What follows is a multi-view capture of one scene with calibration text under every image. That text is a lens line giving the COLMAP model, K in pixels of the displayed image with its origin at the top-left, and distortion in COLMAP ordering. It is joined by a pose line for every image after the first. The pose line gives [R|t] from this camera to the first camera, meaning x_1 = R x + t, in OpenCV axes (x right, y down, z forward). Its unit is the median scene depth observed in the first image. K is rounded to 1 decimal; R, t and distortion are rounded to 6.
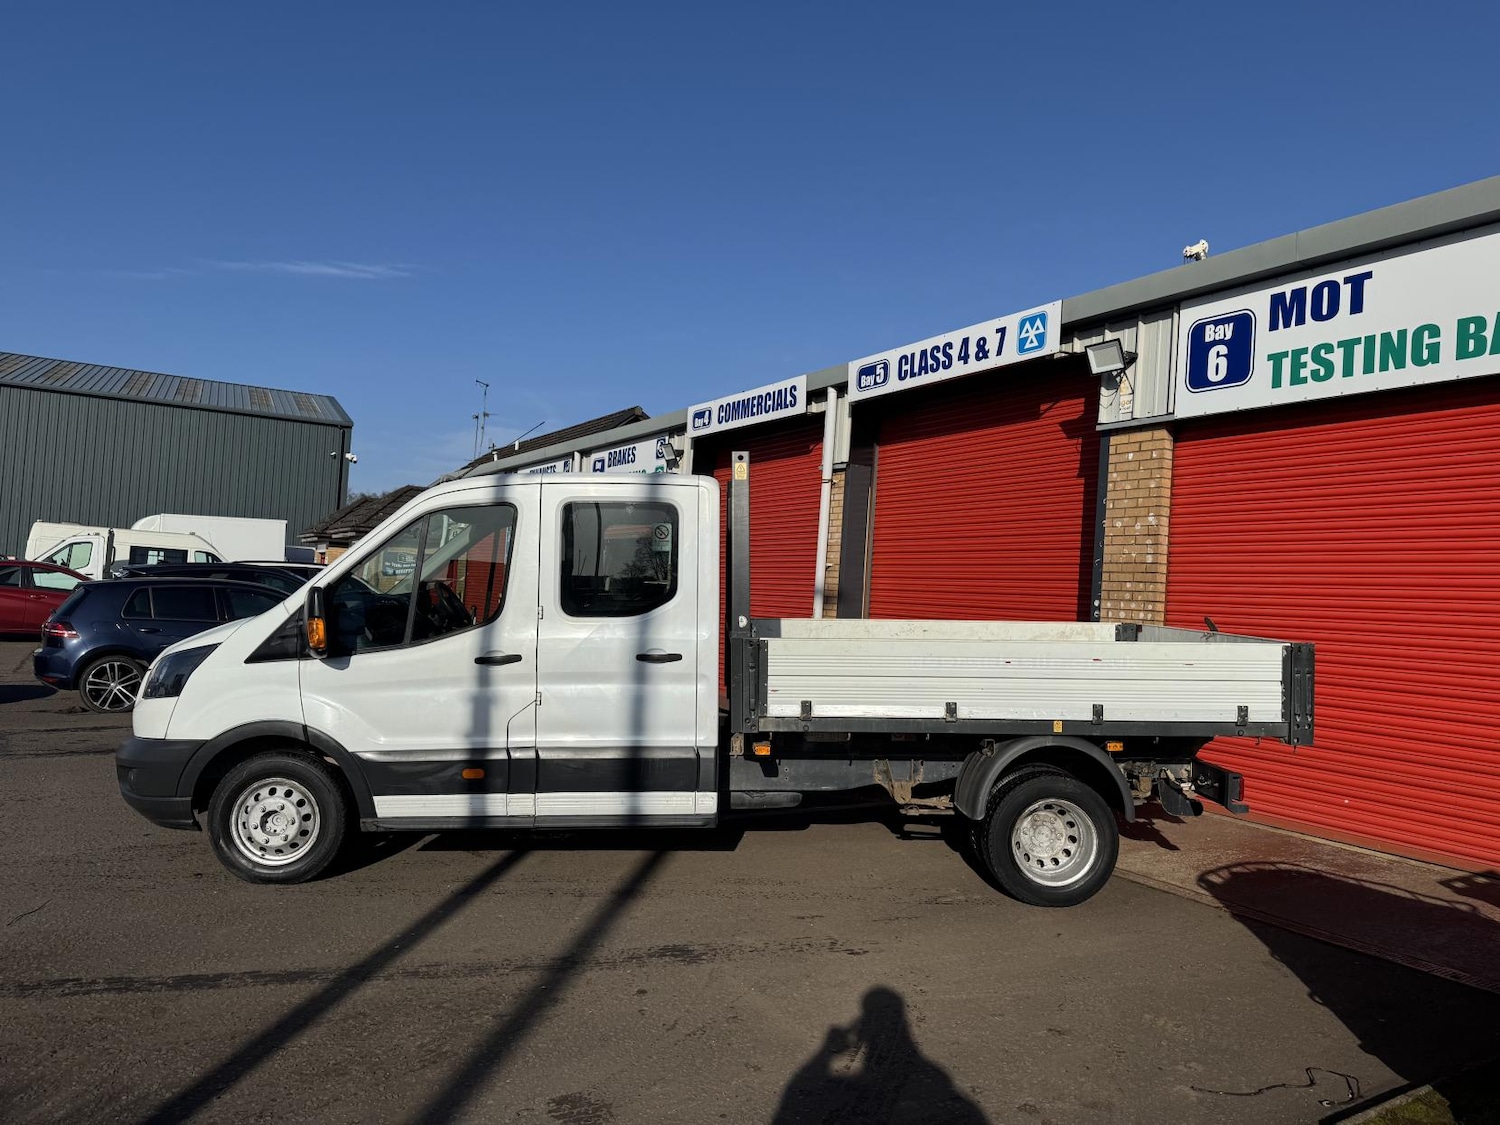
lens RADIAL K [[1063.9, 0, 731.3], [0, 1063.9, 573.8], [0, 0, 1]] dist [0.093819, -0.104696]
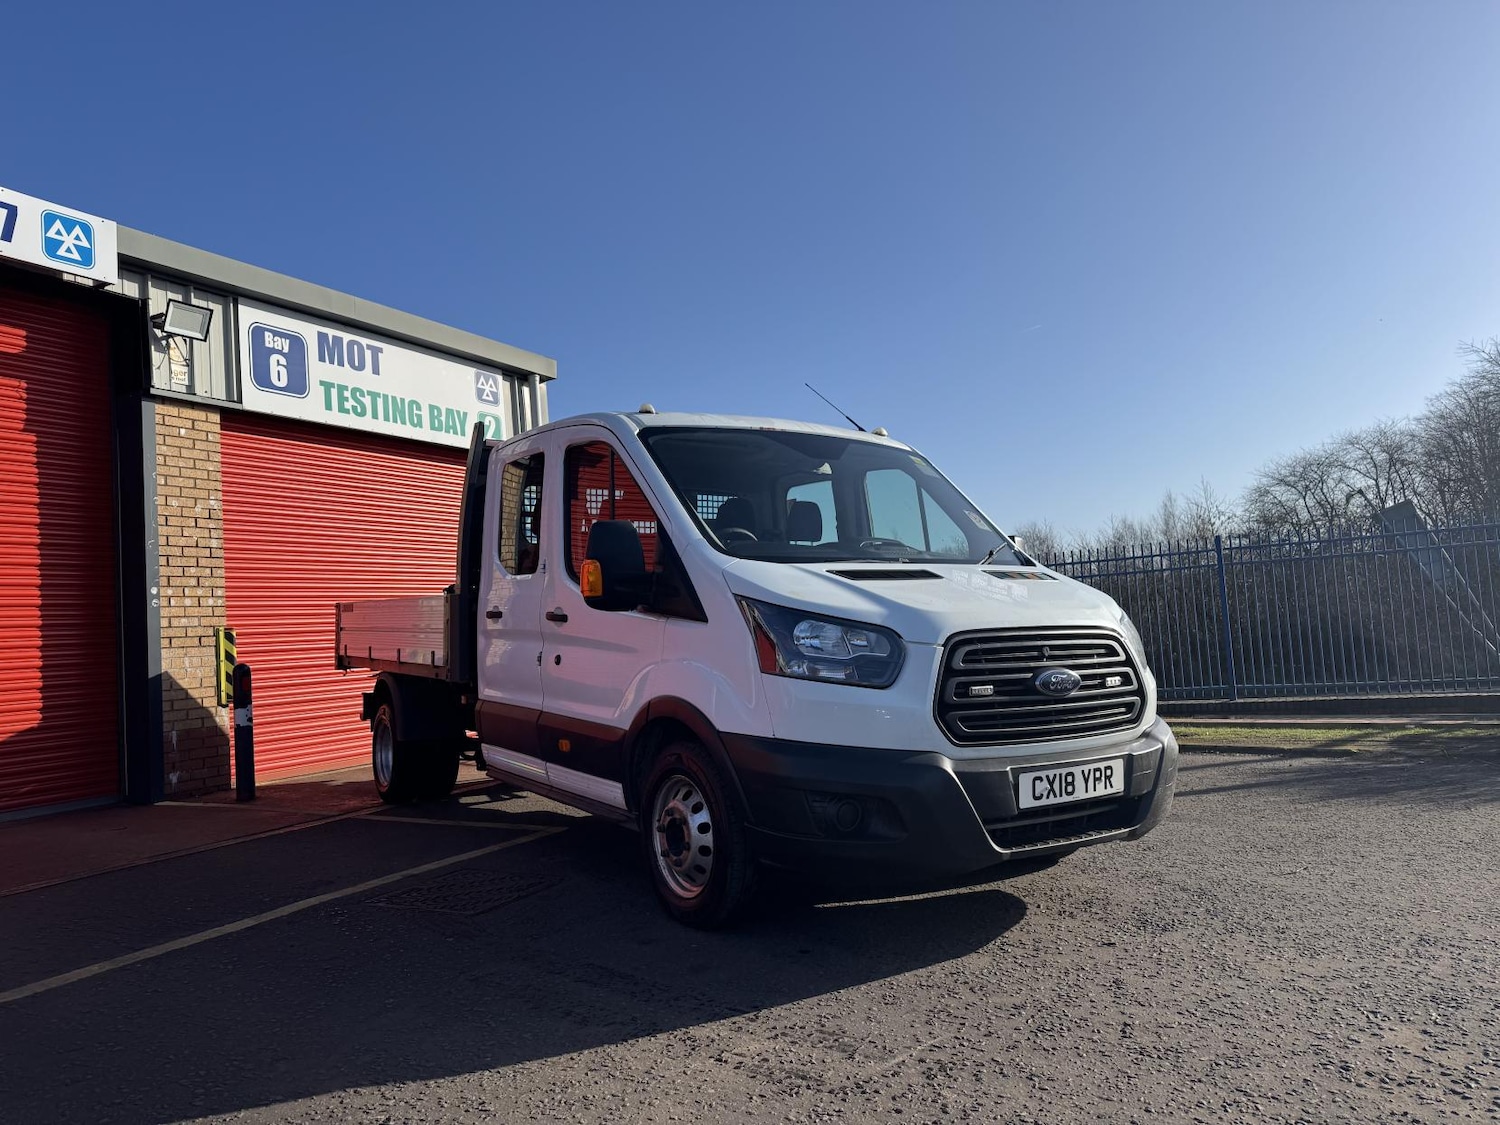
lens RADIAL K [[1063.9, 0, 755.6], [0, 1063.9, 572.9], [0, 0, 1]] dist [0.093819, -0.104696]
pose [[-0.520984, 0.029461, 0.853058, -0.660768], [0.013125, 0.999563, -0.026505, 0.042457], [-0.853466, -0.002613, -0.521142, 1.035864]]
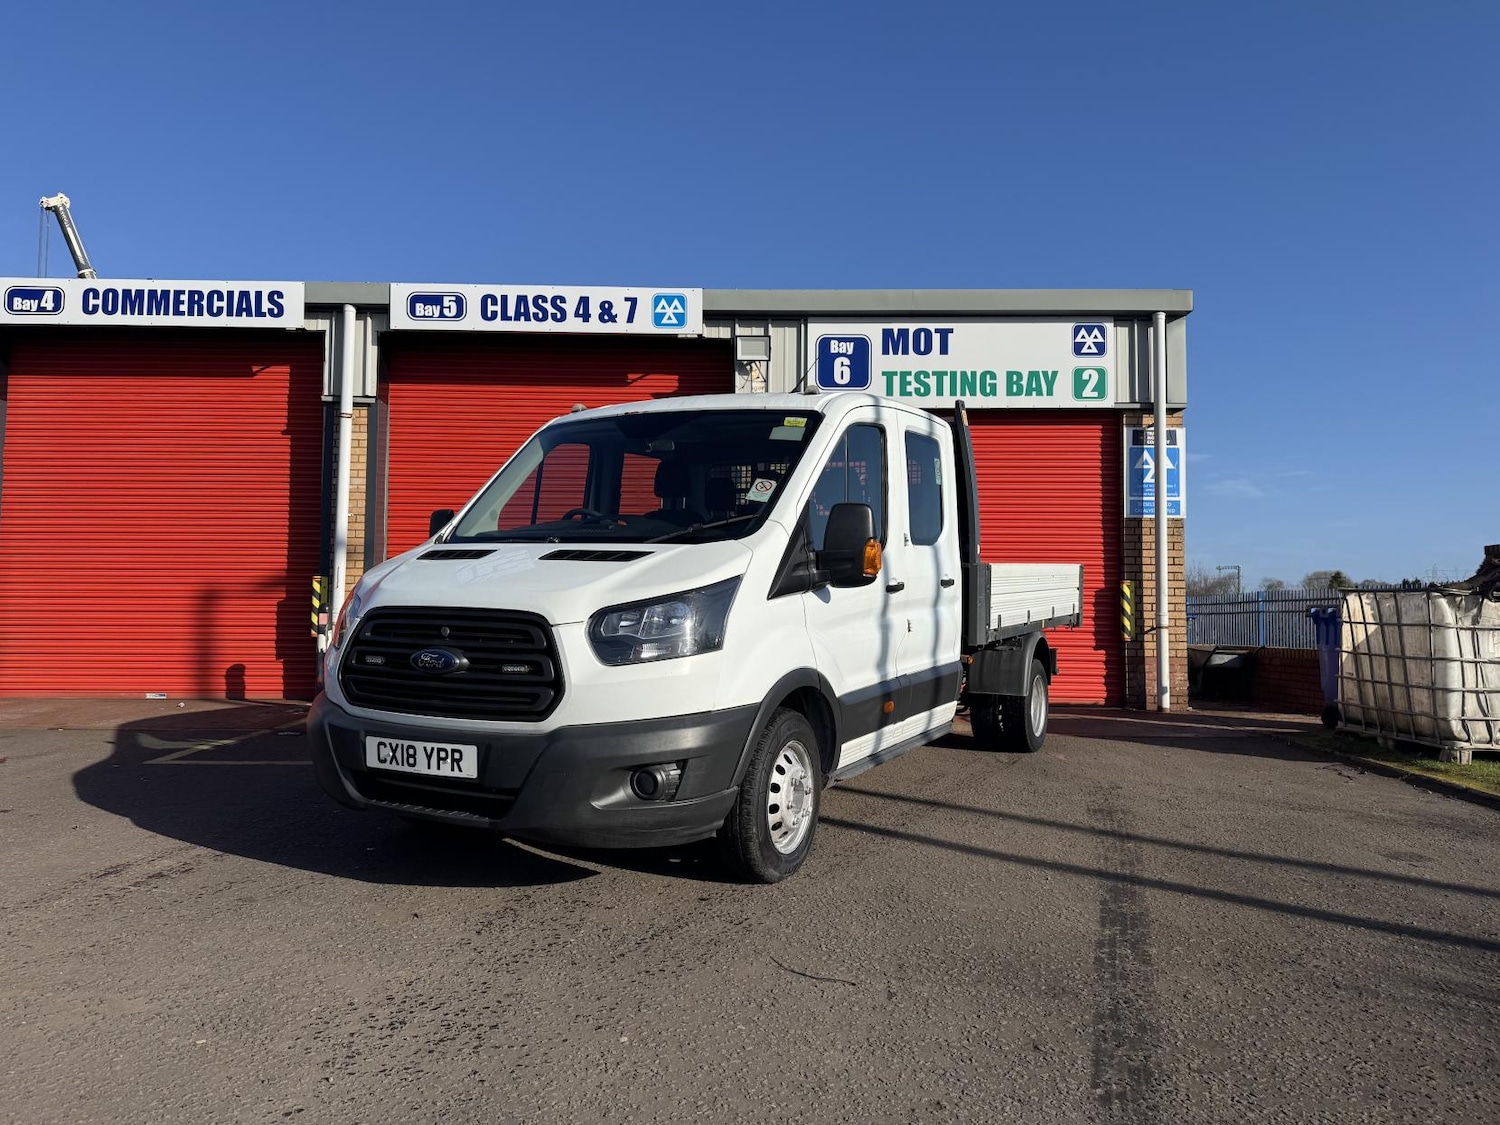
lens RADIAL K [[1063.9, 0, 757.1], [0, 1063.9, 578.7], [0, 0, 1]] dist [0.093819, -0.104696]
pose [[0.495443, -0.016654, 0.868481, -0.677601], [-0.003925, 0.999763, 0.021411, 0.032179], [-0.868632, -0.014016, 0.495260, 0.385966]]
